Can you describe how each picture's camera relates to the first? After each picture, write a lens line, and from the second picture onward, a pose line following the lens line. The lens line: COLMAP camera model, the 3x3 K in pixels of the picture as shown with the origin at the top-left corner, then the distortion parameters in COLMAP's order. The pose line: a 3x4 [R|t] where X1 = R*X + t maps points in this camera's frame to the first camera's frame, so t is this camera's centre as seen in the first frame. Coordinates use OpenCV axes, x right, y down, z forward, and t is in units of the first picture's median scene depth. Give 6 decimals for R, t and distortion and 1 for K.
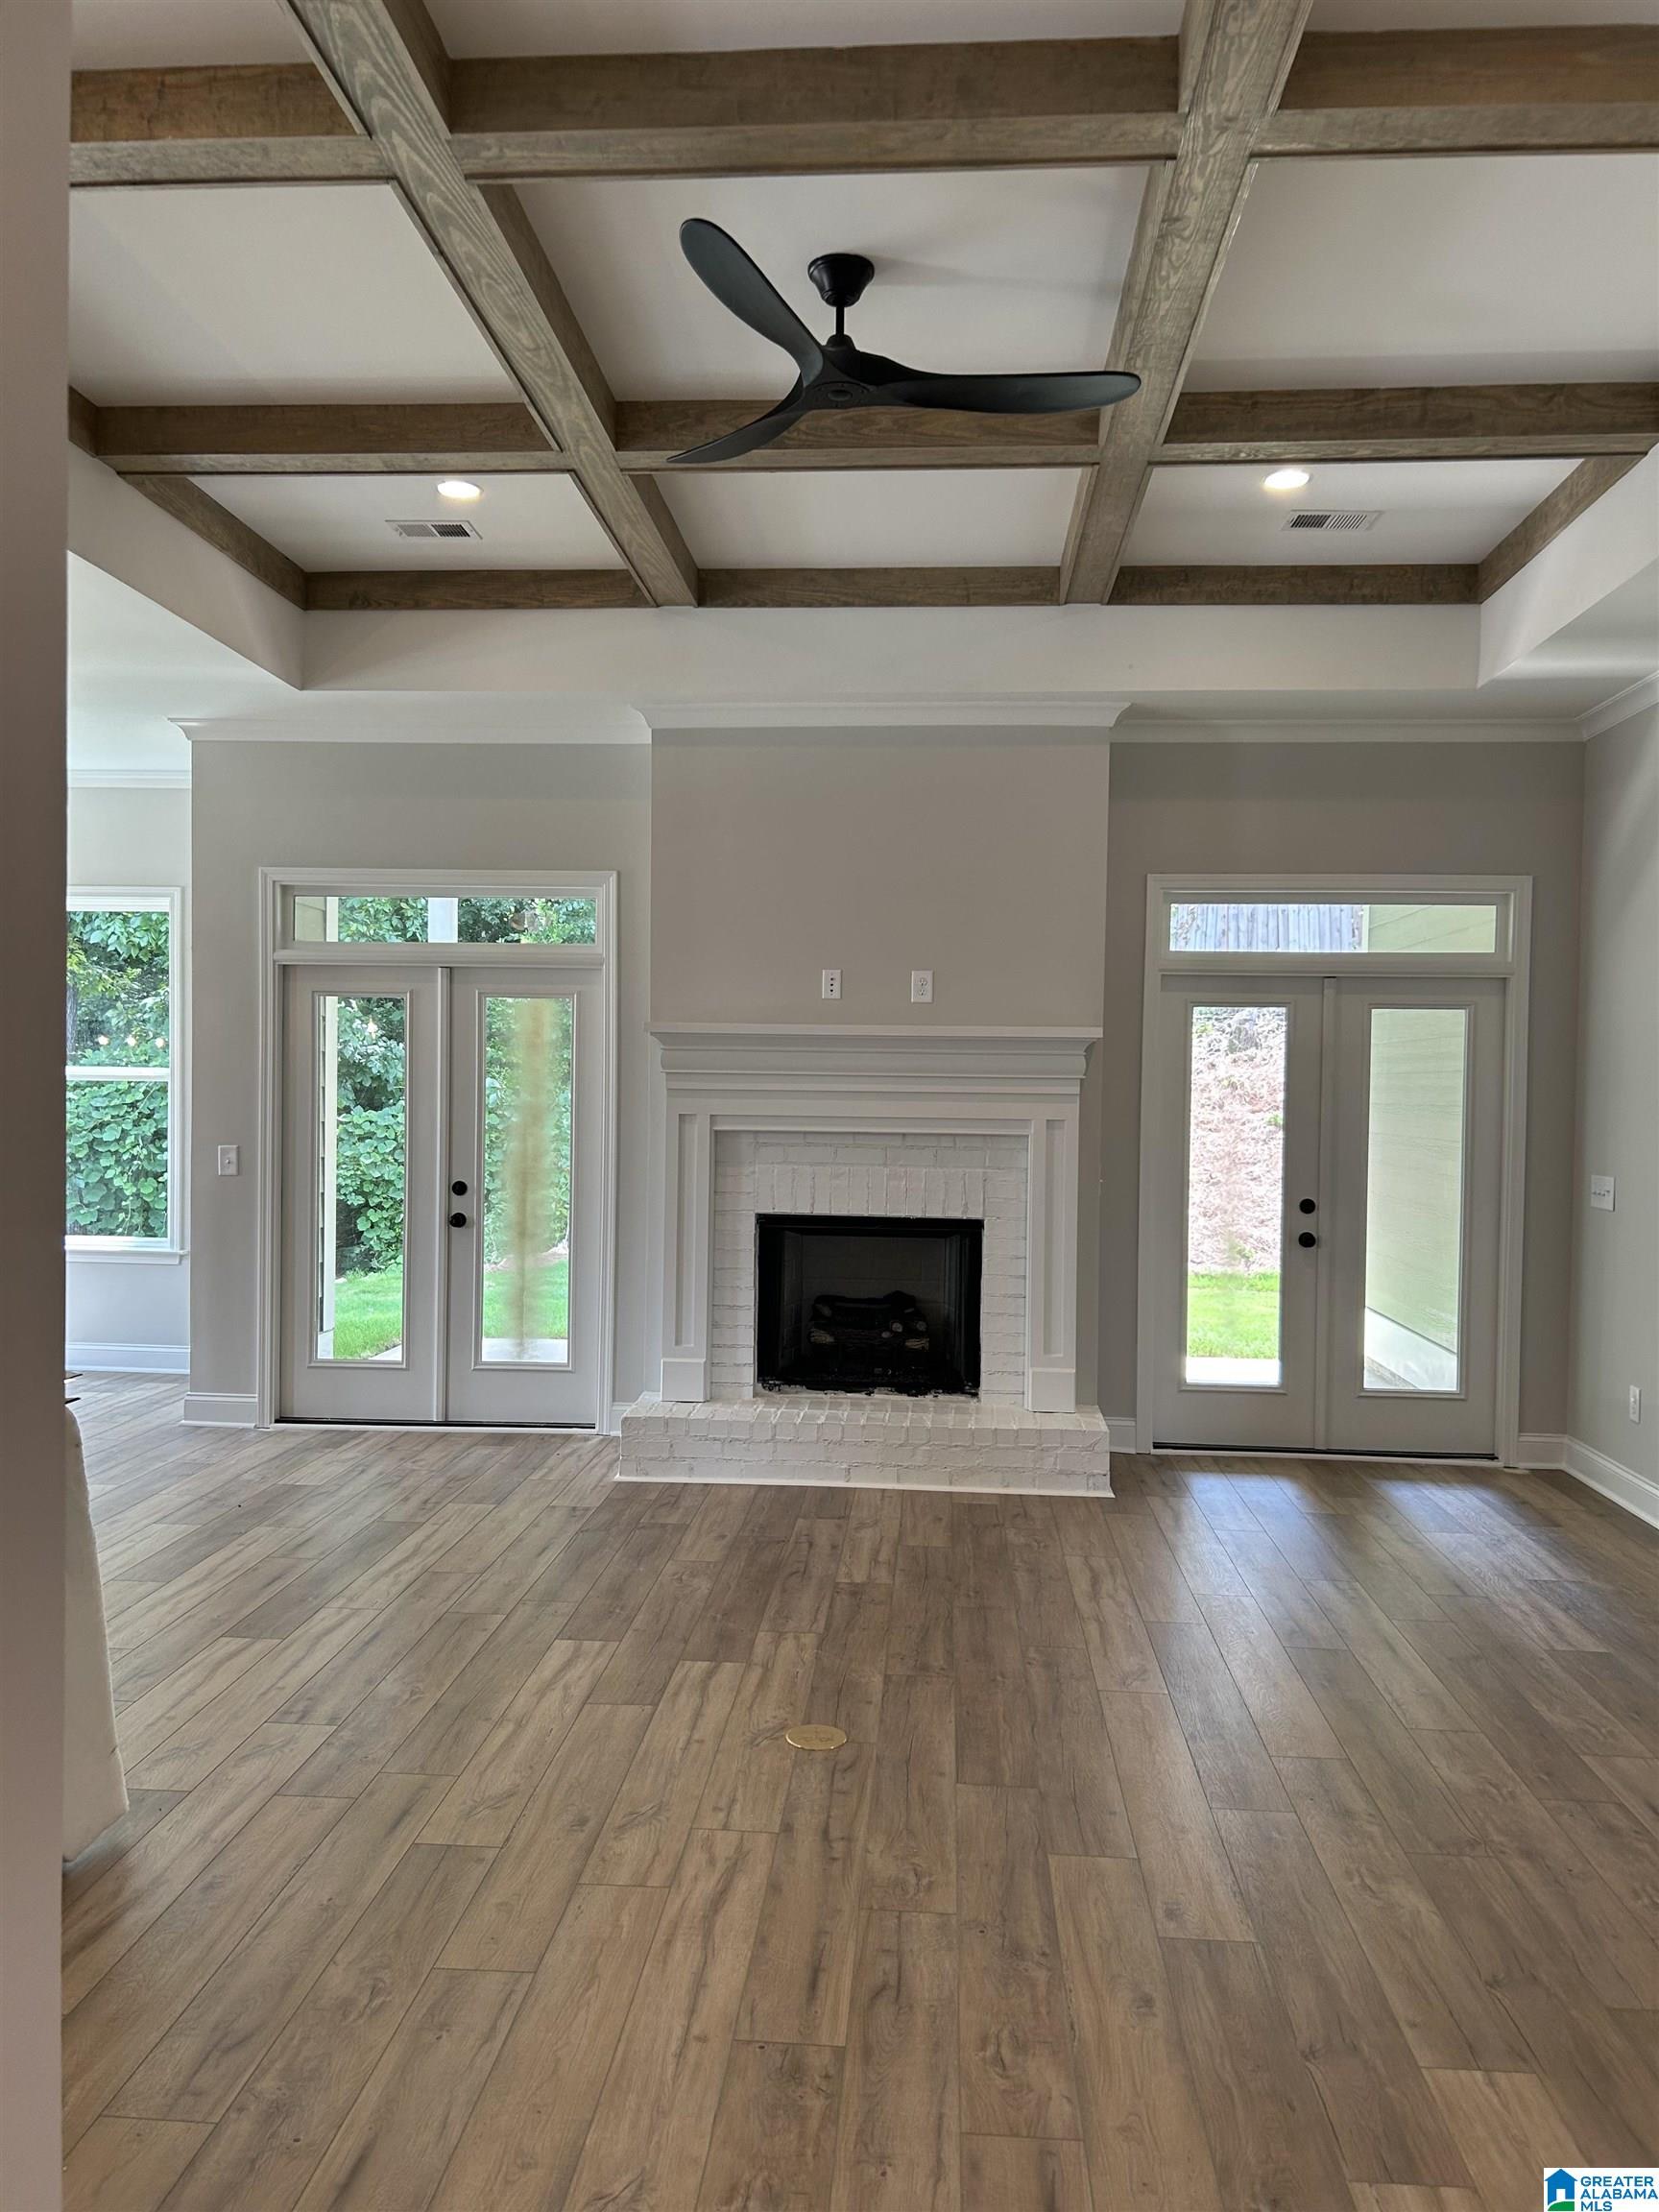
lens RADIAL K [[1669.0, 0, 830.1], [0, 1669.0, 1121.6], [0, 0, 1]] dist [0.042984, -0.053075]
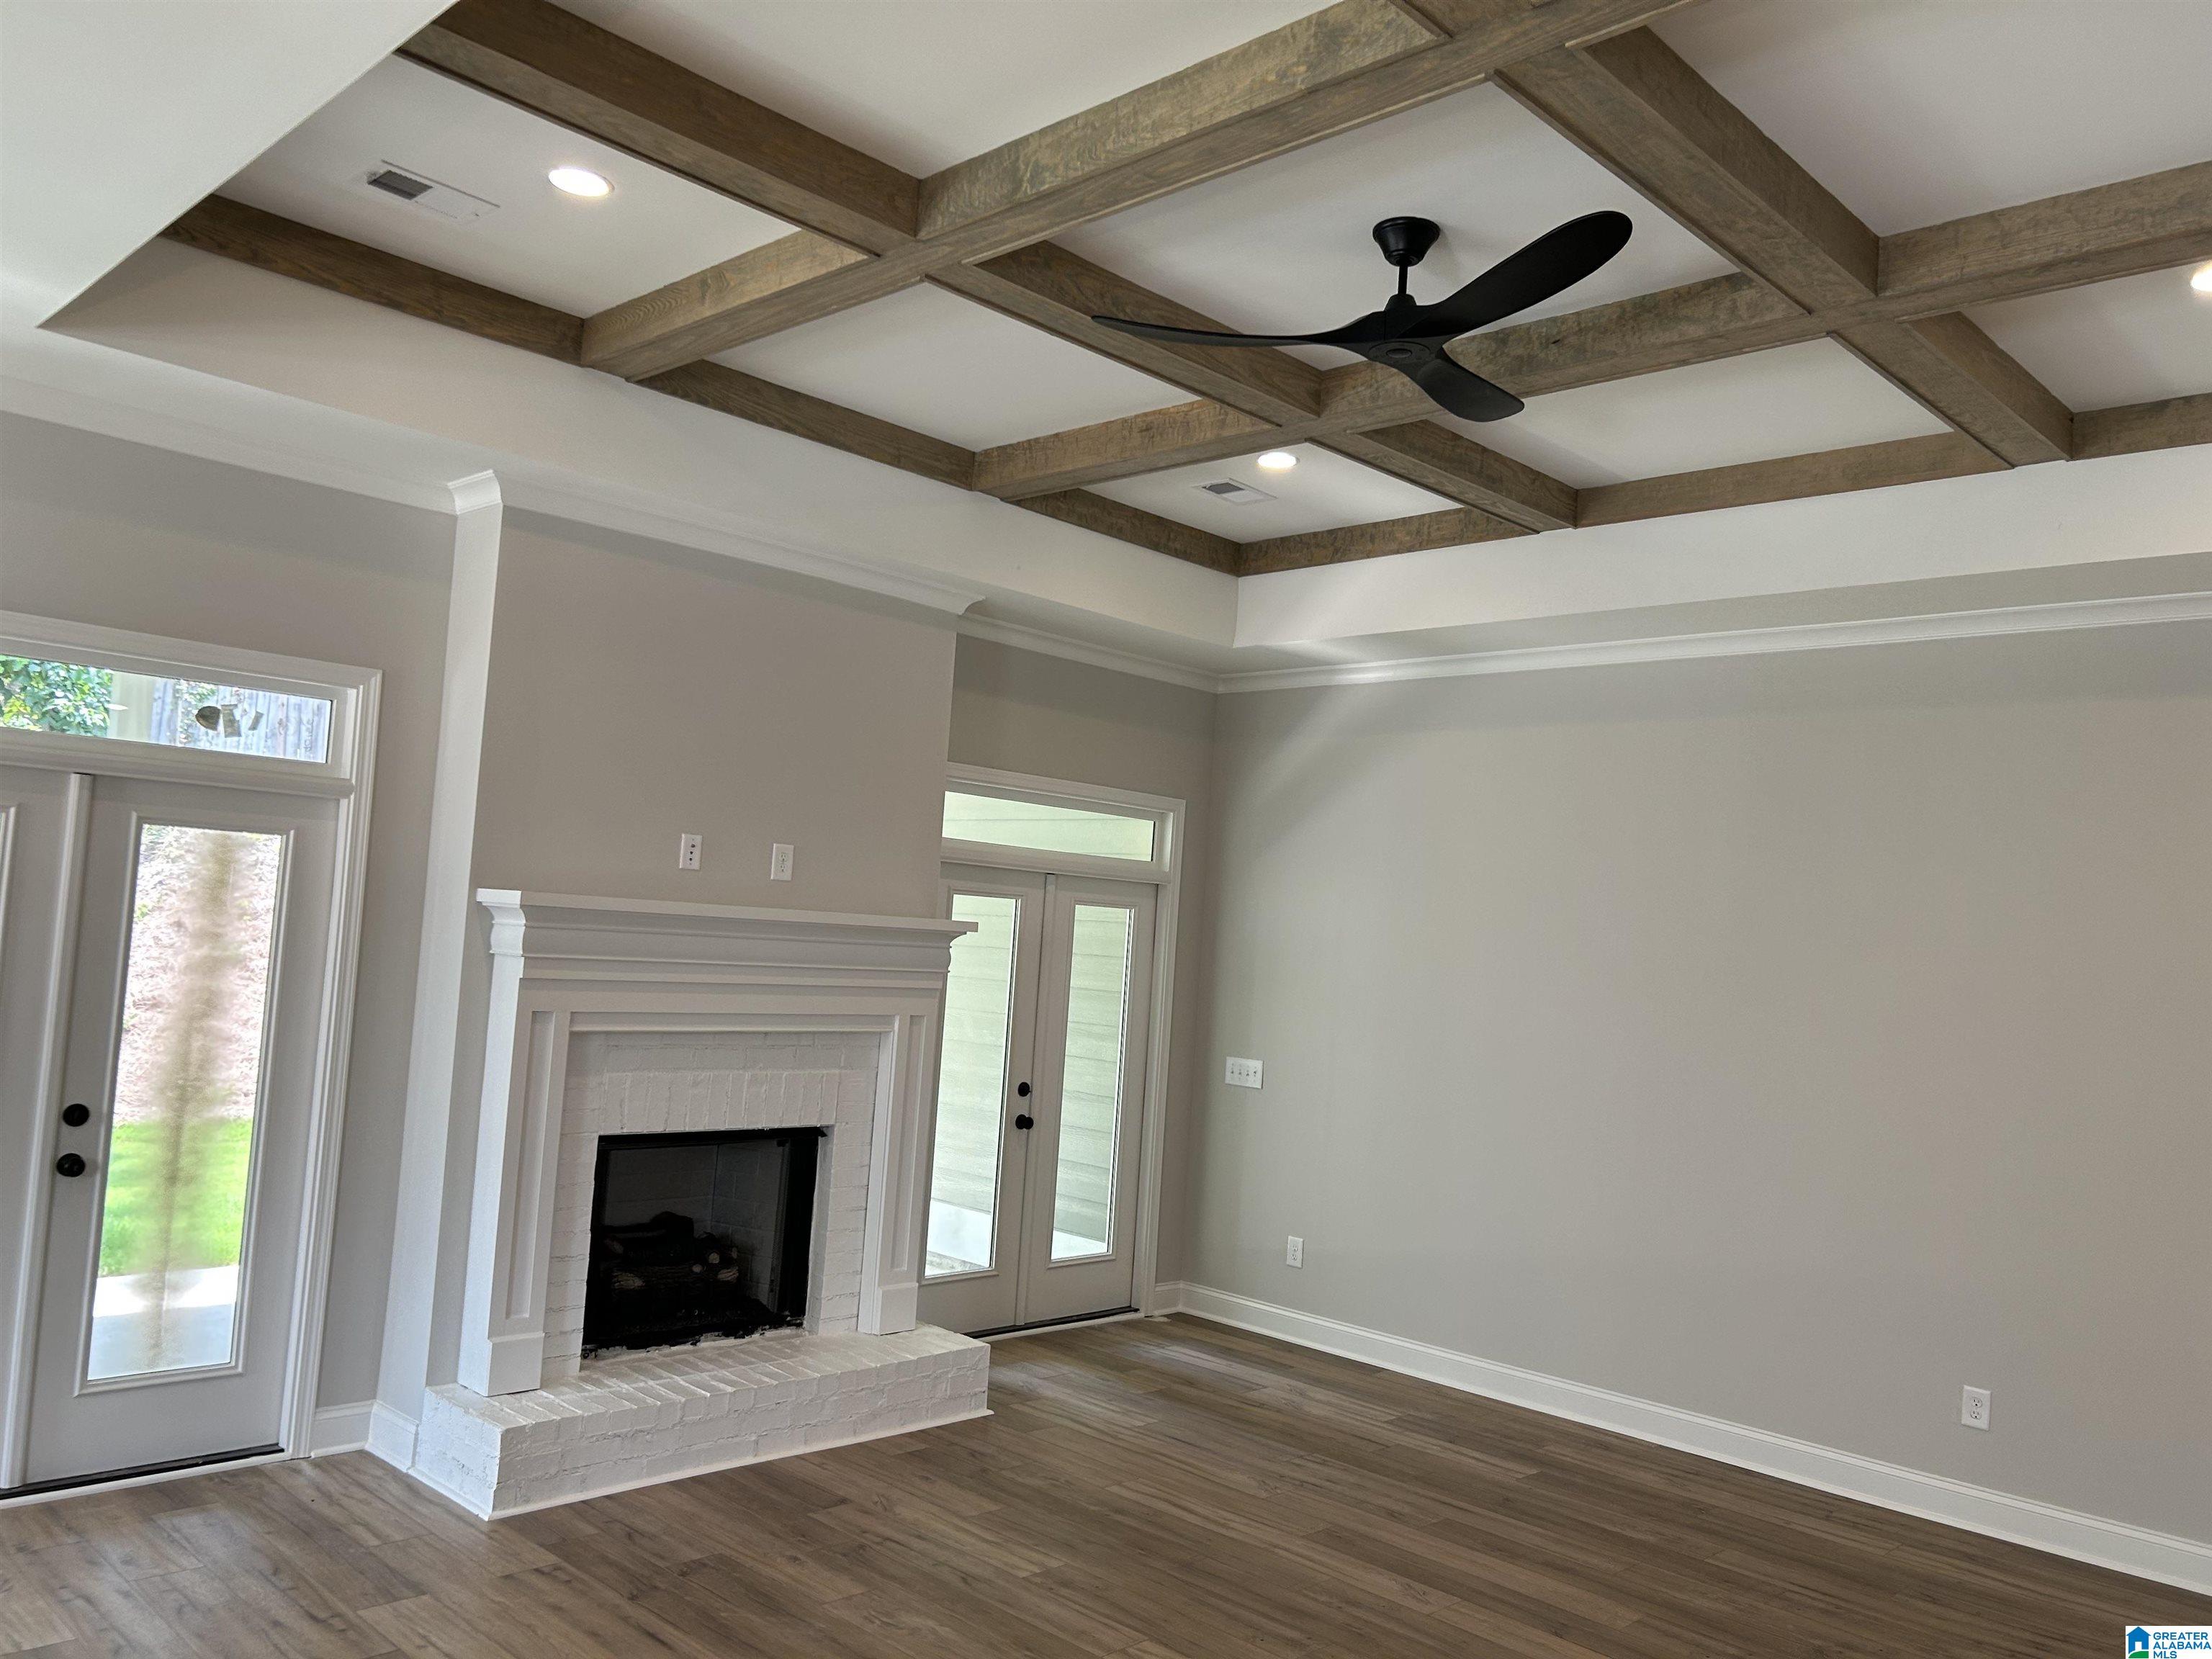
lens RADIAL K [[1669.0, 0, 1126.8], [0, 1669.0, 842.6], [0, 0, 1]] dist [0.042984, -0.053075]
pose [[0.641441, 0.072491, 0.763740, -0.539377], [-0.039599, 0.997327, -0.061404, -0.048002], [-0.766150, 0.009144, 0.642597, 0.311472]]
